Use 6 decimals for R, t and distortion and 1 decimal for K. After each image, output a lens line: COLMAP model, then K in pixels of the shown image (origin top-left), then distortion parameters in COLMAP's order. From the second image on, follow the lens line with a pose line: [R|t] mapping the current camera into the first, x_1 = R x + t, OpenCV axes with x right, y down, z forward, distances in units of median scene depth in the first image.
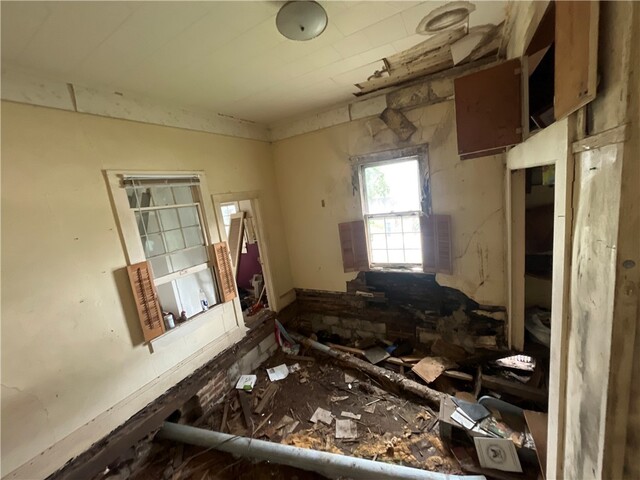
lens RADIAL K [[255.5, 0, 317.0], [0, 255.5, 240.5], [0, 0, 1]] dist [-0.000121, 0.000432]
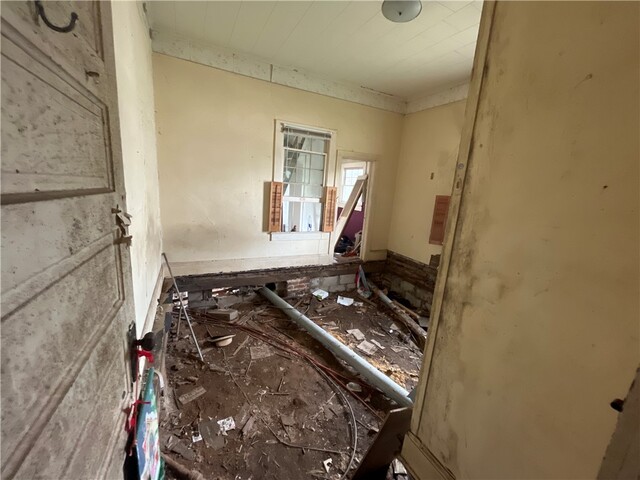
lens RADIAL K [[255.5, 0, 320.5], [0, 255.5, 240.4], [0, 0, 1]] dist [-0.000121, 0.000432]
pose [[0.812379, 0.302670, -0.498428, 0.317179], [-0.274998, 0.952583, 0.130239, 0.119579], [0.514214, 0.031263, 0.857092, -0.157223]]
